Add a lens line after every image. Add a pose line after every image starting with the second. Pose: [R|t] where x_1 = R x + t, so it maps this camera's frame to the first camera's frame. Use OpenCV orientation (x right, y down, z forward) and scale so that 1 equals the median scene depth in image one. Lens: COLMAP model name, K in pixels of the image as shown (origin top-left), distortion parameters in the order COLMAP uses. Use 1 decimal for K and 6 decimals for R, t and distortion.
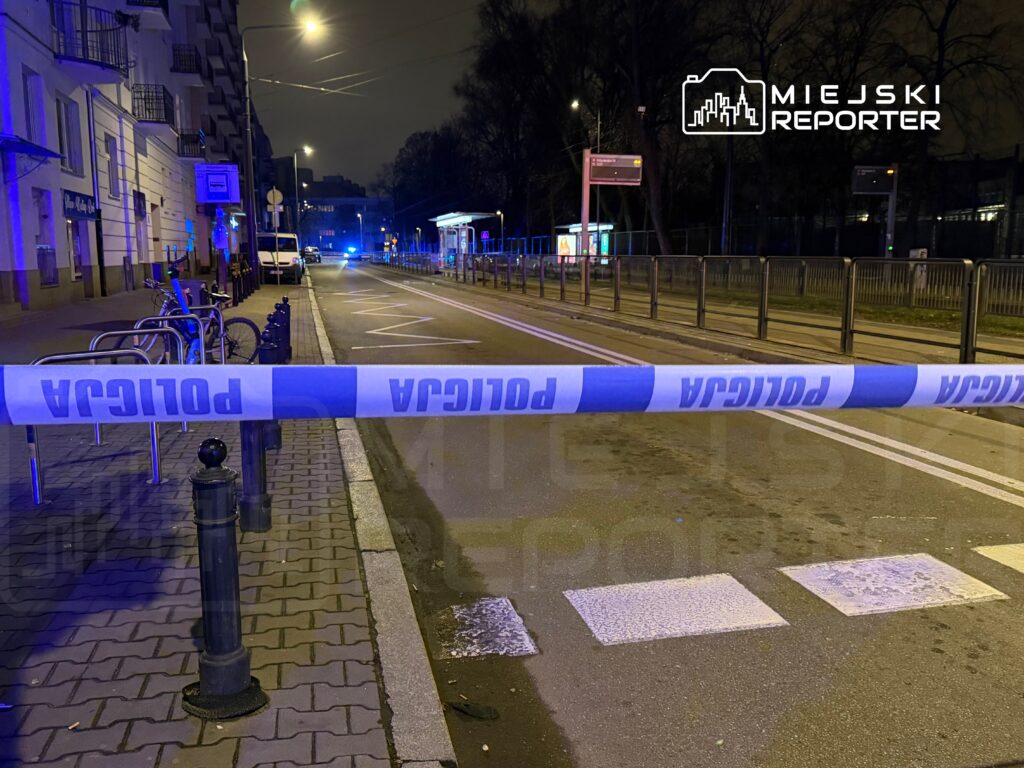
lens RADIAL K [[897.6, 0, 495.9], [0, 897.6, 385.3], [0, 0, 1]] dist [0.122769, -0.168611]
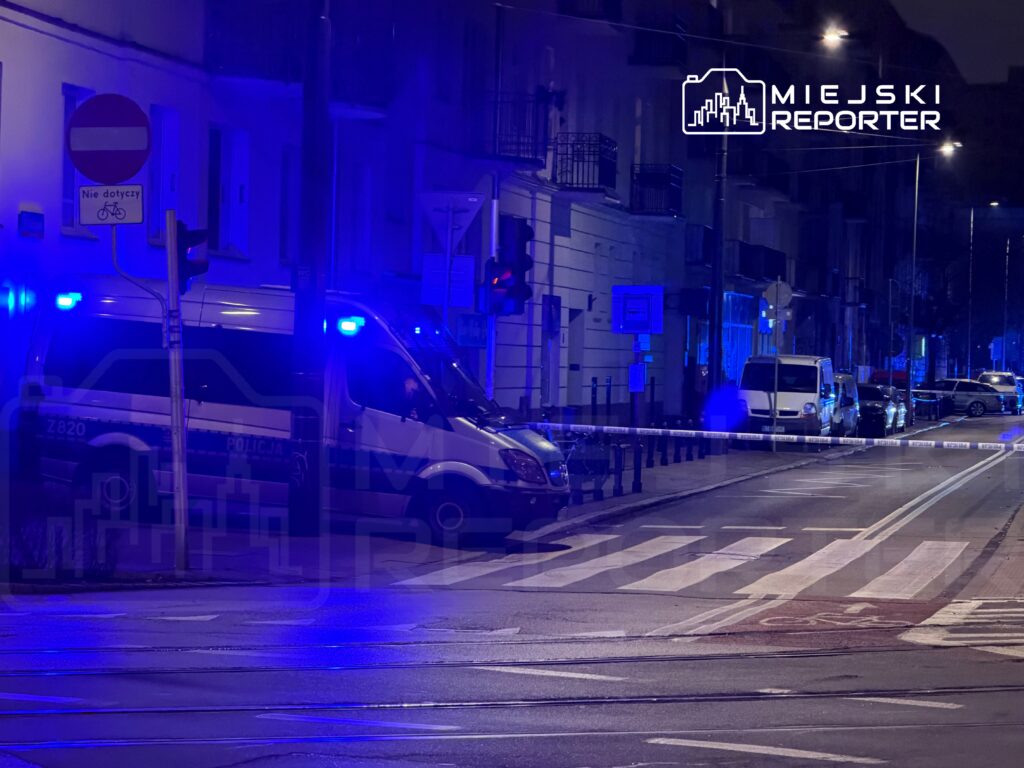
lens RADIAL K [[3313.3, 0, 512.0], [0, 3313.3, 384.0], [0, 0, 1]] dist [-0.111038, -1.772460]
pose [[0.925098, 0.027831, -0.378707, 0.349583], [-0.082094, 0.988383, -0.127903, 0.111027], [0.370748, 0.149413, 0.916636, -0.849440]]
